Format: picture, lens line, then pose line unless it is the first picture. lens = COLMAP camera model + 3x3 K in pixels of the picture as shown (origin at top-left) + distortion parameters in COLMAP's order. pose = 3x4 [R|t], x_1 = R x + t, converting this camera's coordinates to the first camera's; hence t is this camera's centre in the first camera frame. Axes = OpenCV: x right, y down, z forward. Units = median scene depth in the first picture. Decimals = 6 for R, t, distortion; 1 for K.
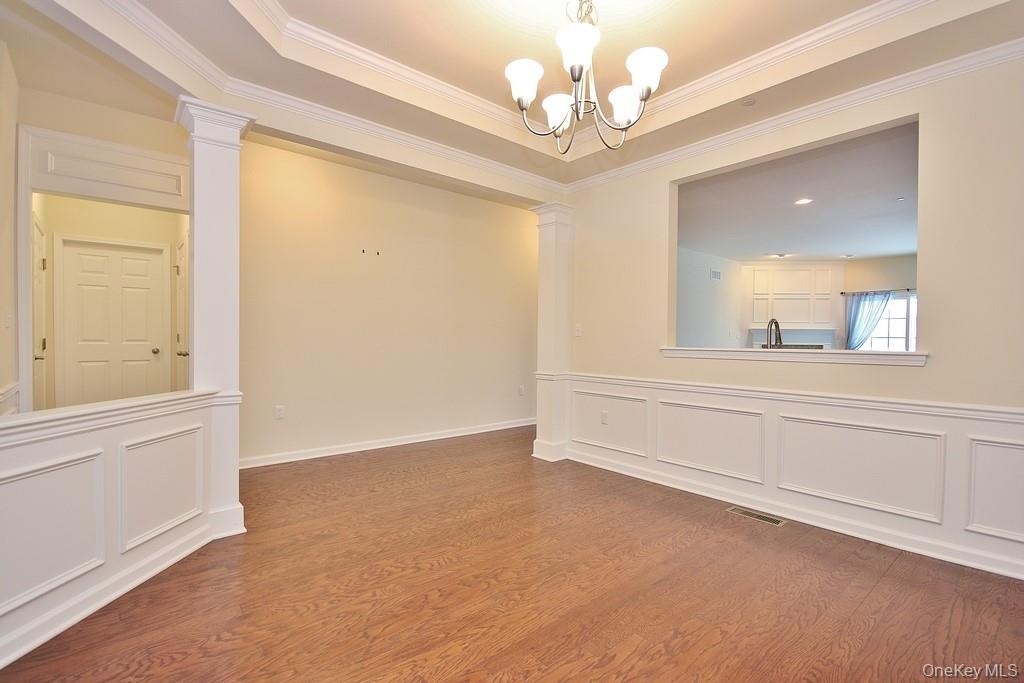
lens RADIAL K [[472.8, 0, 512.0], [0, 472.8, 341.5], [0, 0, 1]] dist [0.000961, -0.000454]
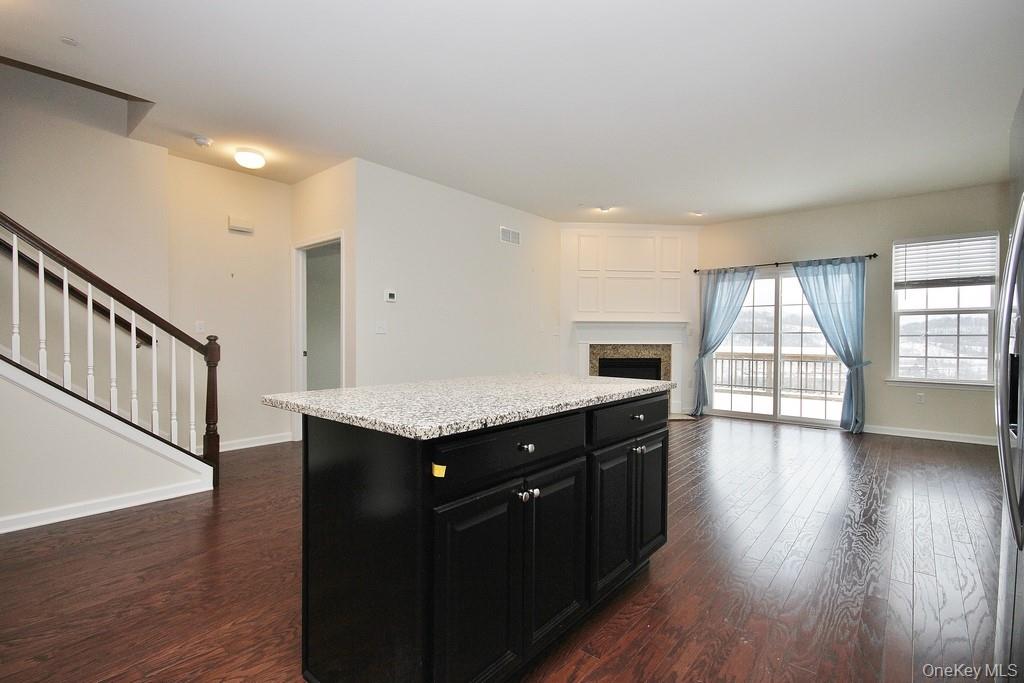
lens RADIAL K [[472.8, 0, 512.0], [0, 472.8, 341.5], [0, 0, 1]] dist [0.000961, -0.000454]
pose [[0.987599, -0.003990, 0.156949, 0.322628], [0.003629, 0.999990, 0.002588, 0.001560], [-0.156958, -0.001987, 0.987603, 0.350480]]
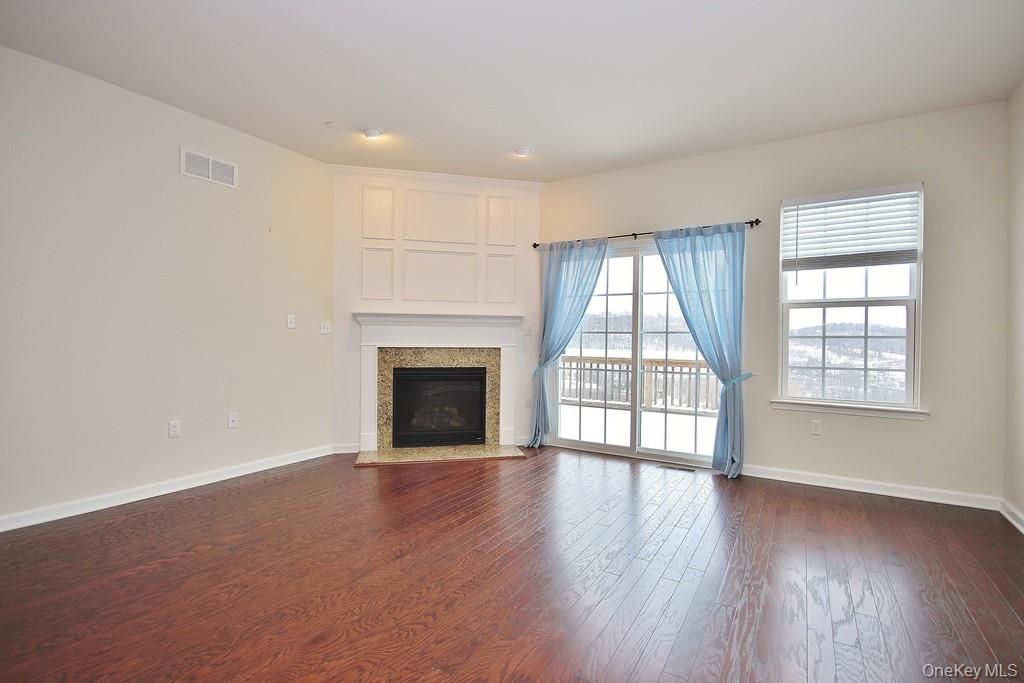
lens RADIAL K [[472.8, 0, 512.0], [0, 472.8, 341.5], [0, 0, 1]] dist [0.000961, -0.000454]
pose [[0.952870, 0.002289, 0.303371, 0.536453], [-0.002297, 0.999997, -0.000330, 0.001902], [-0.303371, -0.000382, 0.952872, 0.536689]]
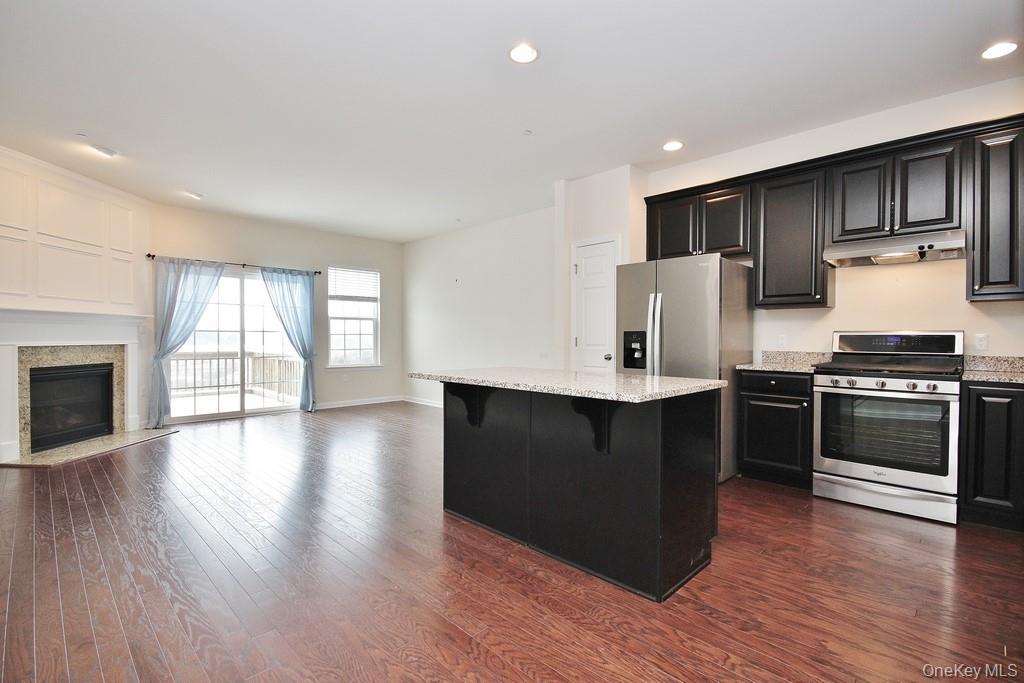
lens RADIAL K [[472.8, 0, 512.0], [0, 472.8, 341.5], [0, 0, 1]] dist [0.000961, -0.000454]
pose [[-0.074930, -0.015162, 0.997073, 0.073272], [0.002689, 0.999878, 0.015406, -0.002292], [-0.997185, 0.003835, -0.074880, 0.612334]]
